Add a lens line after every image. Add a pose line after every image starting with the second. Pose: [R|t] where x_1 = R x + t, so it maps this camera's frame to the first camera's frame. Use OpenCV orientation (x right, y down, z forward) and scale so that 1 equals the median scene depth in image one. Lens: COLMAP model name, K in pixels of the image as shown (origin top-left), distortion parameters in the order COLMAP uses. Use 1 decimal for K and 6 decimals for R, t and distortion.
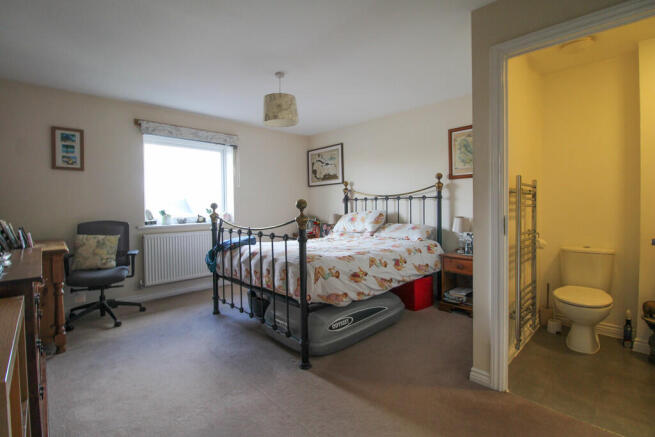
lens RADIAL K [[299.3, 0, 327.7], [0, 299.3, 215.4], [0, 0, 1]] dist [-0.006144, -0.002839]
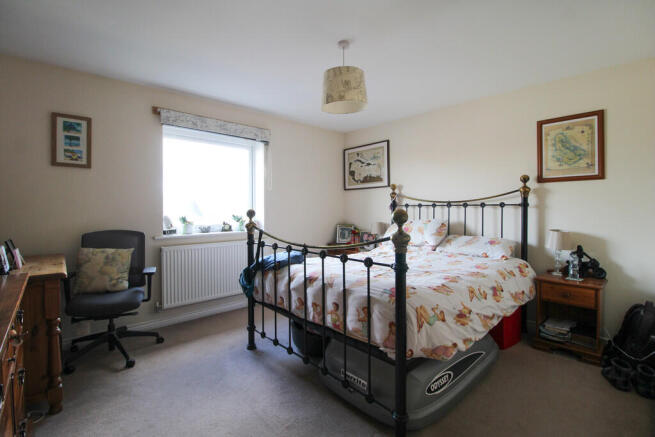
lens RADIAL K [[299.3, 0, 327.8], [0, 299.3, 217.0], [0, 0, 1]] dist [-0.006144, -0.002839]
pose [[0.999744, 0.010625, -0.019998, -0.159514], [-0.010728, 0.999930, -0.005006, -0.020294], [0.019943, 0.005219, 0.999787, 0.207182]]
